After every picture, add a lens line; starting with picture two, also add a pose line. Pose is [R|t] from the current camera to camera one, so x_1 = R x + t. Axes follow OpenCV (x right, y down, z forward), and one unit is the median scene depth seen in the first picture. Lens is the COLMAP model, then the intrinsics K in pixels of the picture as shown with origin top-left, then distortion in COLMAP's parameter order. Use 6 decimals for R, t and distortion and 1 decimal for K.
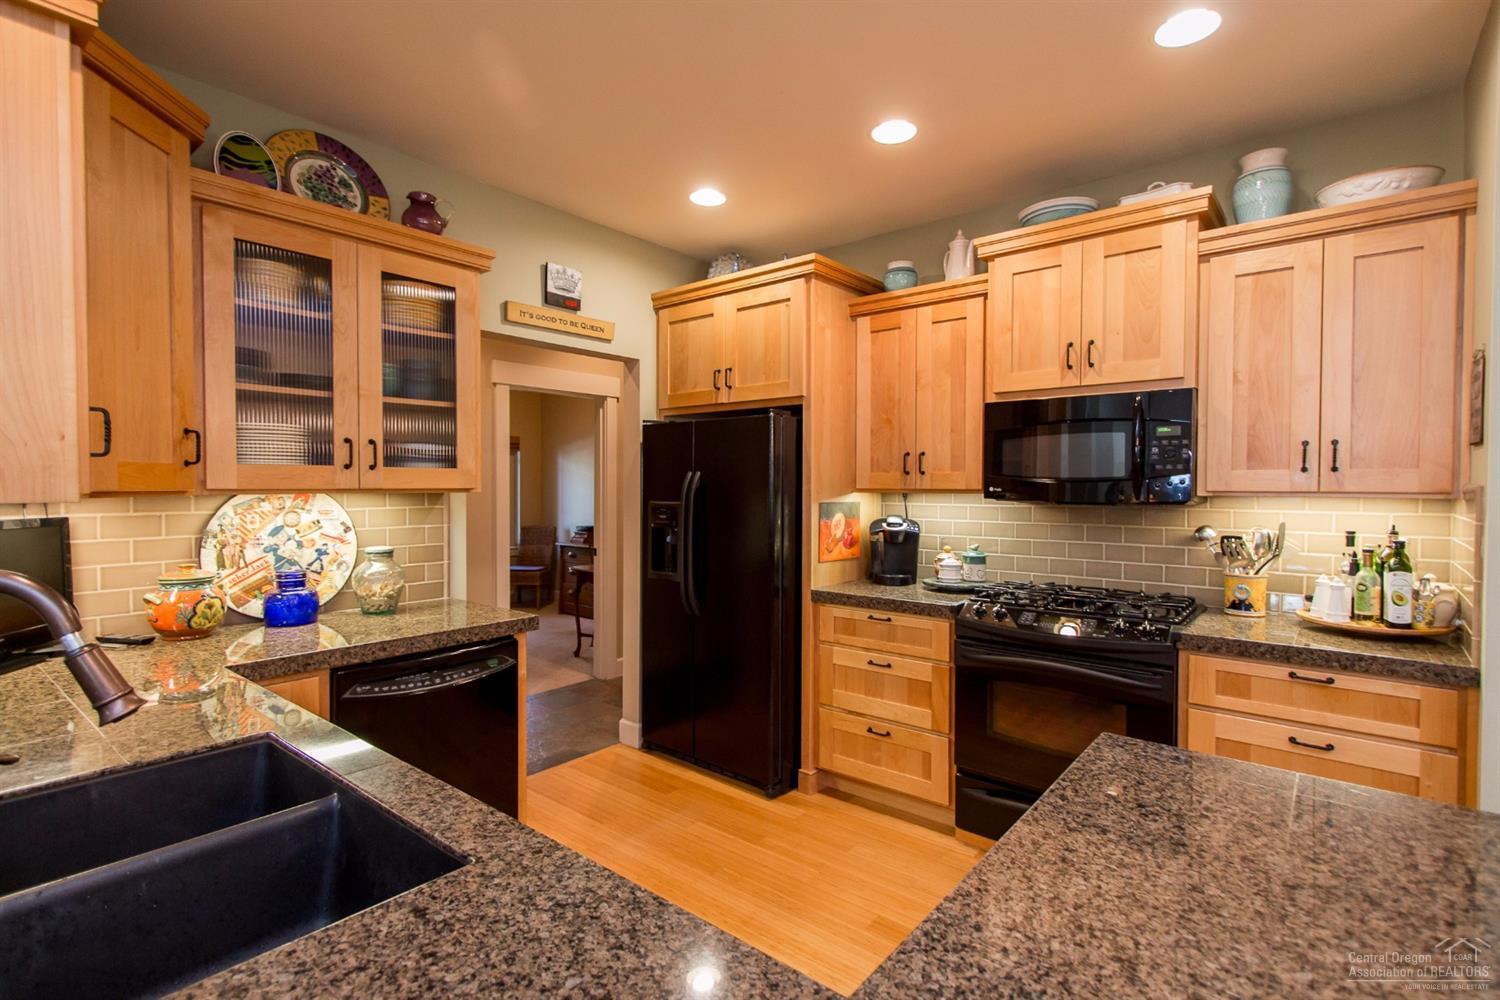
lens RADIAL K [[706.2, 0, 755.3], [0, 706.2, 497.5], [0, 0, 1]] dist [0.013862, -0.005396]
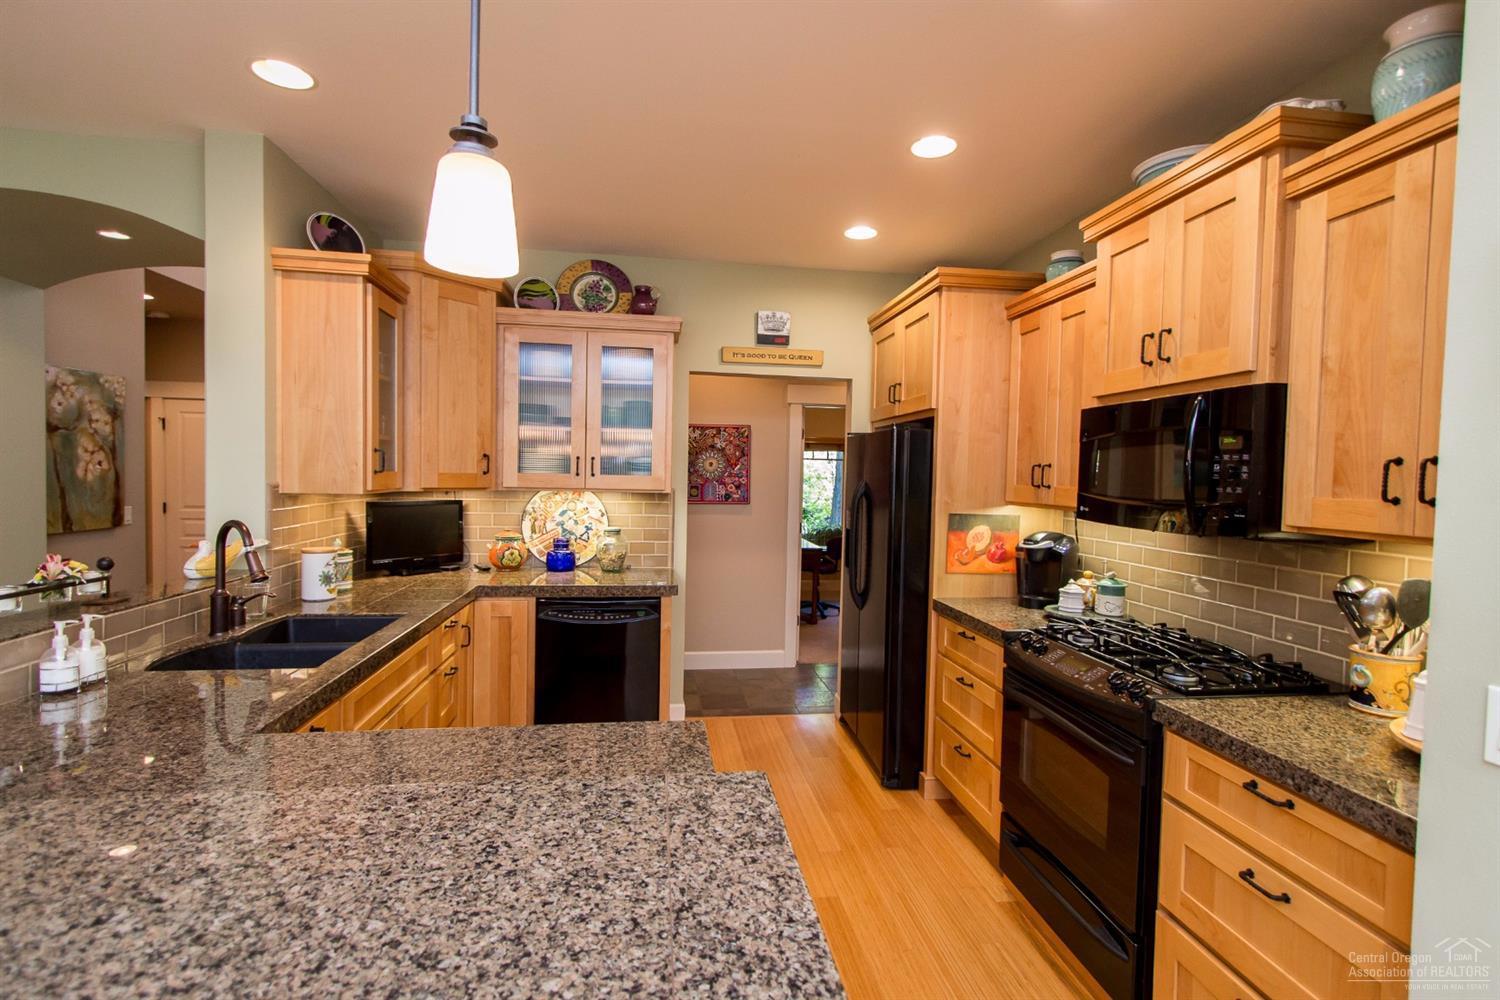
lens RADIAL K [[706.2, 0, 770.7], [0, 706.2, 494.8], [0, 0, 1]] dist [0.013862, -0.005396]
pose [[0.742678, 0.034749, -0.668747, 0.718387], [-0.032651, 0.999344, 0.015665, -0.033534], [0.668852, 0.010201, 0.743325, 0.108755]]
